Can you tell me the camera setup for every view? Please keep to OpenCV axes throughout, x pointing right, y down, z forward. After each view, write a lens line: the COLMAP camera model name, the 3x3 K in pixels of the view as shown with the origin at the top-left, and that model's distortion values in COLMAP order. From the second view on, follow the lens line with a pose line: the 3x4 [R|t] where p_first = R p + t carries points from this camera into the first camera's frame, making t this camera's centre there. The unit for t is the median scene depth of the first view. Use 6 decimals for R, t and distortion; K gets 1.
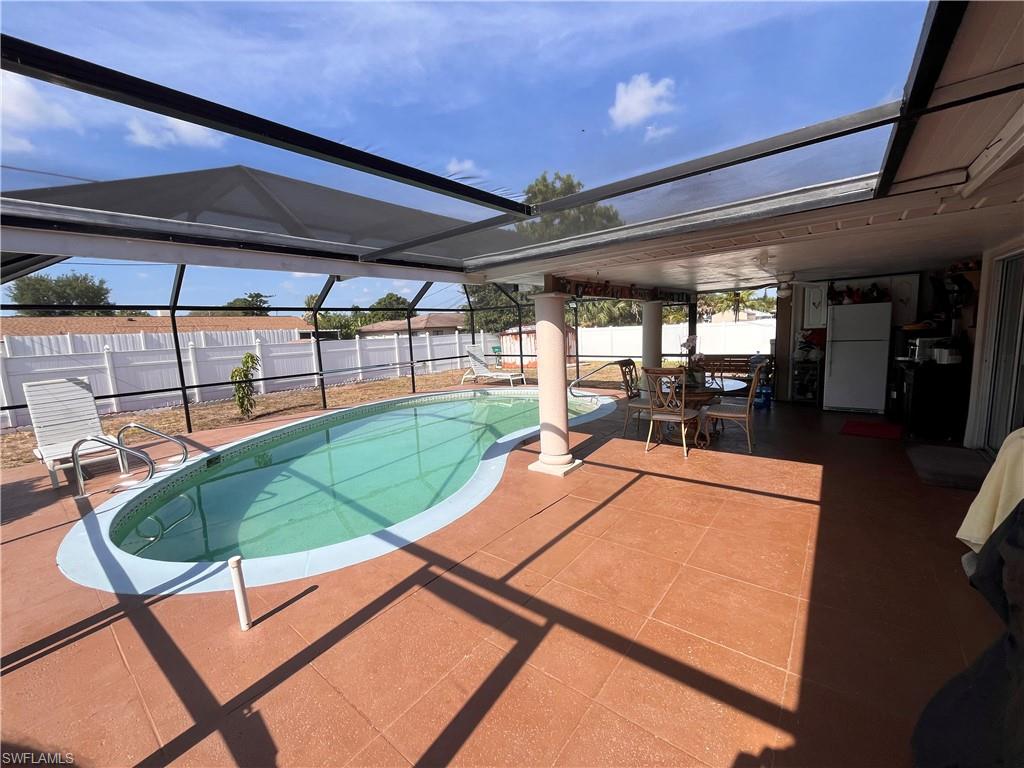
lens RADIAL K [[413.4, 0, 522.2], [0, 413.4, 388.5], [0, 0, 1]] dist [-0.000757, -0.000321]
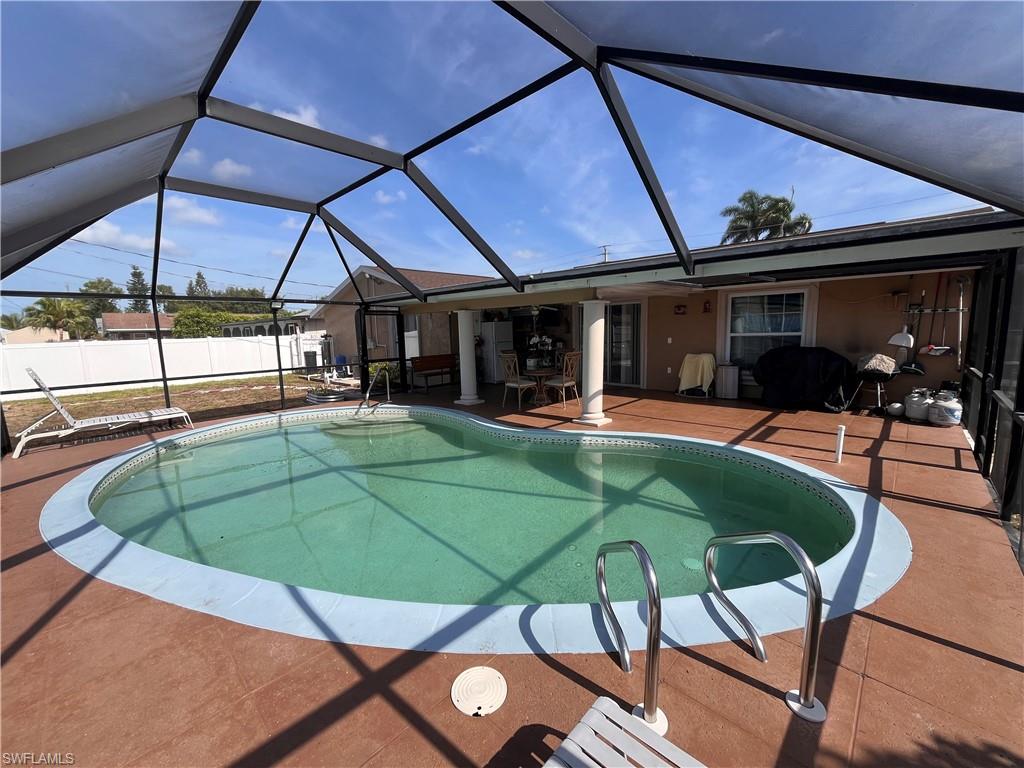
lens RADIAL K [[413.4, 0, 516.6], [0, 413.4, 383.2], [0, 0, 1]] dist [-0.000757, -0.000321]
pose [[0.093411, -0.086622, 0.991852, -1.166317], [0.168850, 0.983156, 0.069961, -0.074391], [-0.981205, 0.160939, 0.106464, 0.955909]]
